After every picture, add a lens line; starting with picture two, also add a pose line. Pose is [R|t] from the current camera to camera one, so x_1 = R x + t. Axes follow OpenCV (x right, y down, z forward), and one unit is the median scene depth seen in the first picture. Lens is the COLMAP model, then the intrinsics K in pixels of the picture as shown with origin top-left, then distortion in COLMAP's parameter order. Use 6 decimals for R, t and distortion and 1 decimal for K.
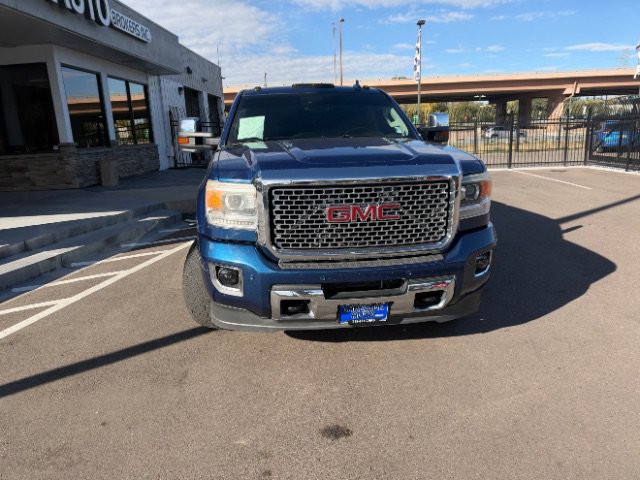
lens RADIAL K [[469.8, 0, 314.1], [0, 469.8, 236.4], [0, 0, 1]] dist [0.006478, -0.022774]
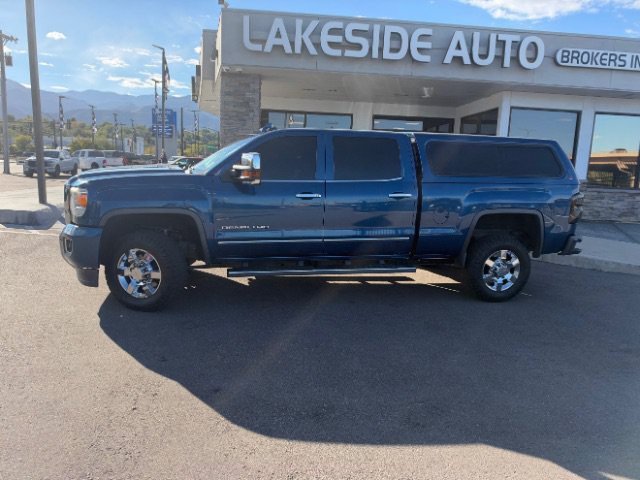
lens RADIAL K [[469.8, 0, 314.0], [0, 469.8, 235.1], [0, 0, 1]] dist [0.006478, -0.022774]
pose [[0.092760, 0.193223, -0.976760, 0.472972], [-0.268326, 0.949548, 0.162357, -0.109775], [0.958852, 0.247030, 0.139927, 0.382667]]
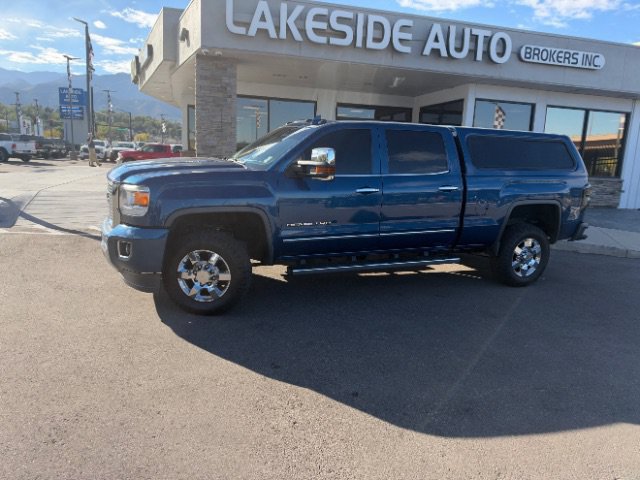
lens RADIAL K [[469.8, 0, 314.3], [0, 469.8, 236.4], [0, 0, 1]] dist [0.006478, -0.022774]
pose [[0.269812, 0.222357, -0.936888, 0.444032], [-0.271837, 0.950985, 0.147417, -0.084154], [0.923745, 0.214906, 0.317033, 0.264620]]
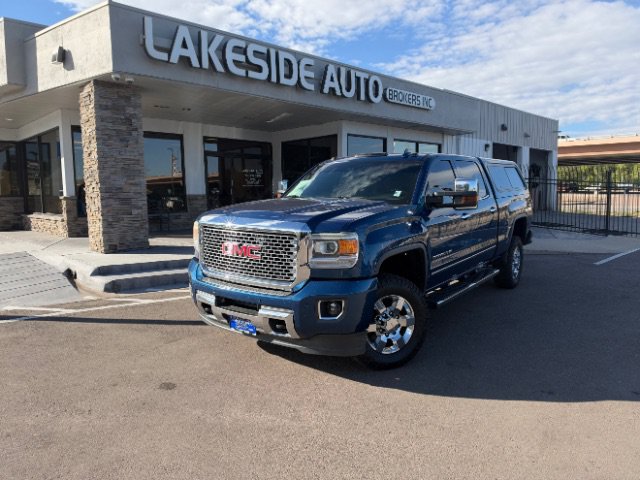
lens RADIAL K [[469.8, 0, 314.5], [0, 469.8, 237.4], [0, 0, 1]] dist [0.006478, -0.022774]
pose [[0.714815, 0.104849, -0.691408, 0.273021], [-0.175652, 0.983919, -0.032391, -0.019094], [0.676894, 0.144600, 0.721738, 0.026192]]
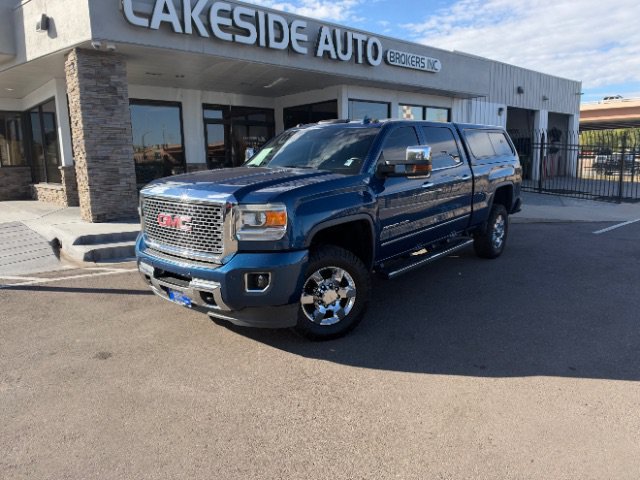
lens RADIAL K [[469.8, 0, 320.2], [0, 469.8, 235.0], [0, 0, 1]] dist [0.006478, -0.022774]
pose [[0.683914, 0.148969, -0.714192, 0.310651], [-0.173653, 0.984036, 0.038963, -0.032188], [0.708595, 0.097374, 0.698865, 0.071905]]
